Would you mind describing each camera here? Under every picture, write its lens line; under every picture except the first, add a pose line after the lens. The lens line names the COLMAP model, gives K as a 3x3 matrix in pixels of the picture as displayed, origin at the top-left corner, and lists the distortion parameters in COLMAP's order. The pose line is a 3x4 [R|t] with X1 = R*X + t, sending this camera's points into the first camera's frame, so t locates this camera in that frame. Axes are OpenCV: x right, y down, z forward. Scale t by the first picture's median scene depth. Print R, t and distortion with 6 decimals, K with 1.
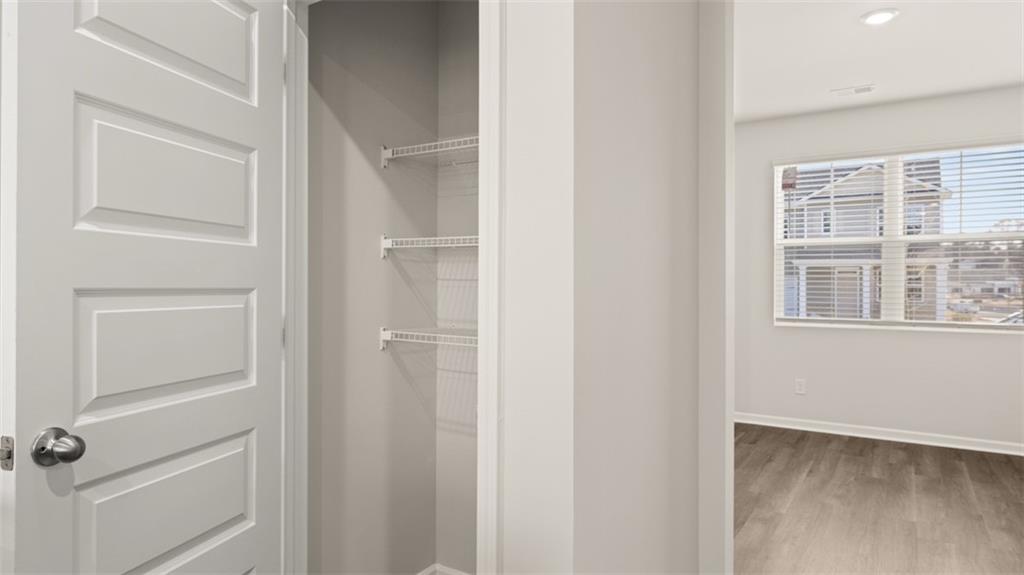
lens RADIAL K [[610.2, 0, 512.0], [0, 610.2, 287.5], [0, 0, 1]] dist [0.000614, -0.000254]
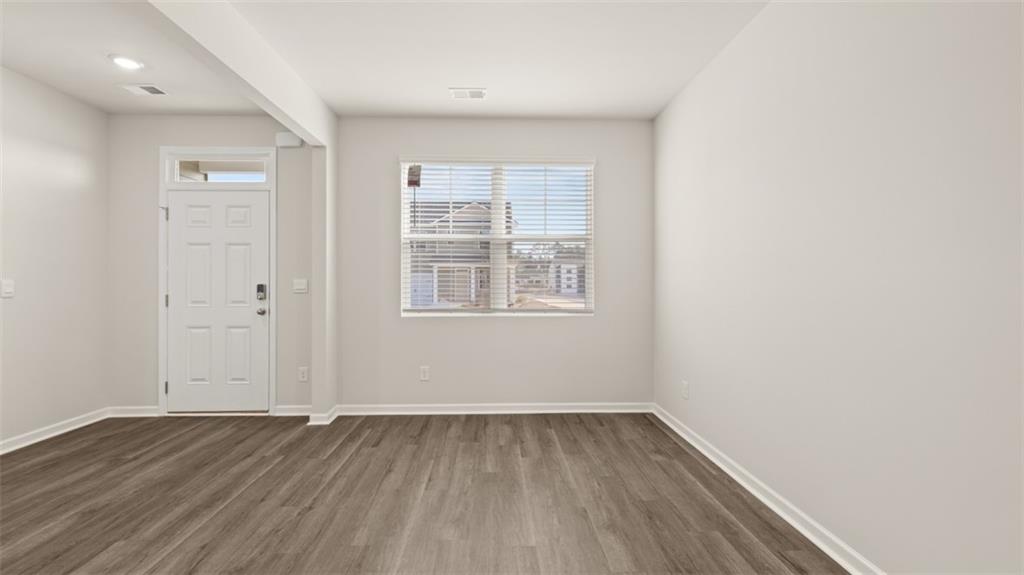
lens RADIAL K [[432.4, 0, 507.3], [0, 432.4, 277.2], [0, 0, 1]] dist [0.000767, 0.000160]
pose [[0.821527, 0.000828, 0.570170, 0.184559], [0.004754, 0.999954, -0.008303, 0.002848], [-0.570150, 0.009532, 0.821485, 0.342001]]
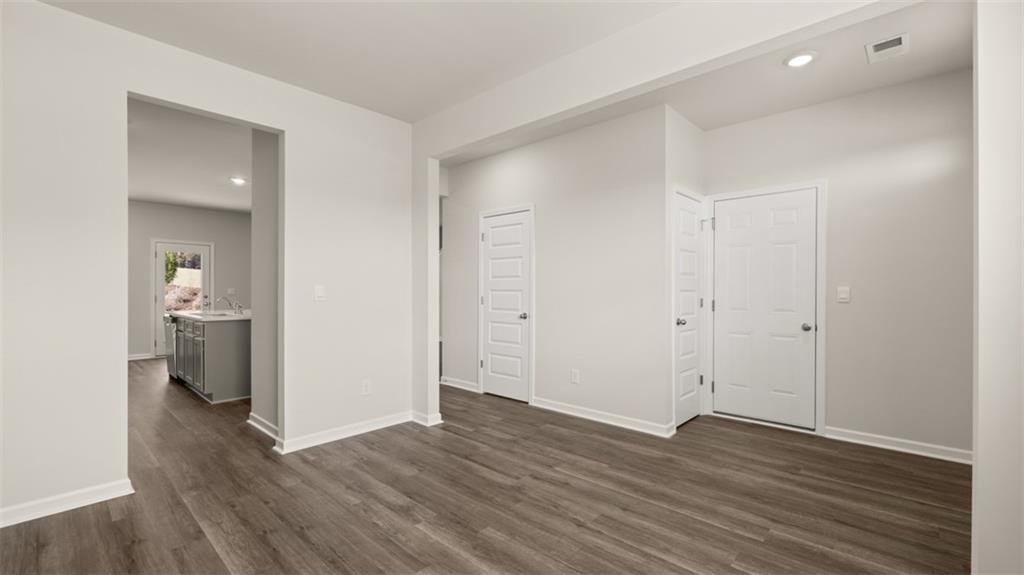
lens RADIAL K [[432.5, 0, 510.7], [0, 432.5, 271.6], [0, 0, 1]] dist [-0.000183, -0.000104]
pose [[-0.175516, -0.050499, -0.983181, 0.766477], [0.002199, 0.998661, -0.051687, 0.008572], [0.984474, -0.011233, -0.175170, 0.882724]]
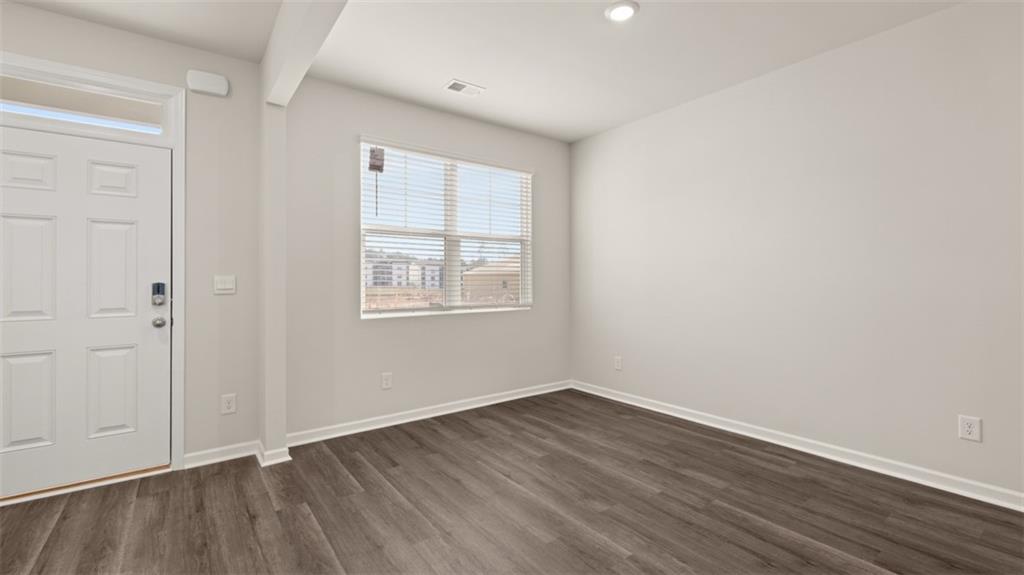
lens RADIAL K [[432.5, 0, 510.7], [0, 432.5, 271.6], [0, 0, 1]] dist [-0.000183, -0.000104]
pose [[0.348122, 0.009659, 0.937399, -0.105987], [0.004145, 0.999921, -0.011842, 0.001191], [-0.937440, 0.008008, 0.348055, 0.659924]]
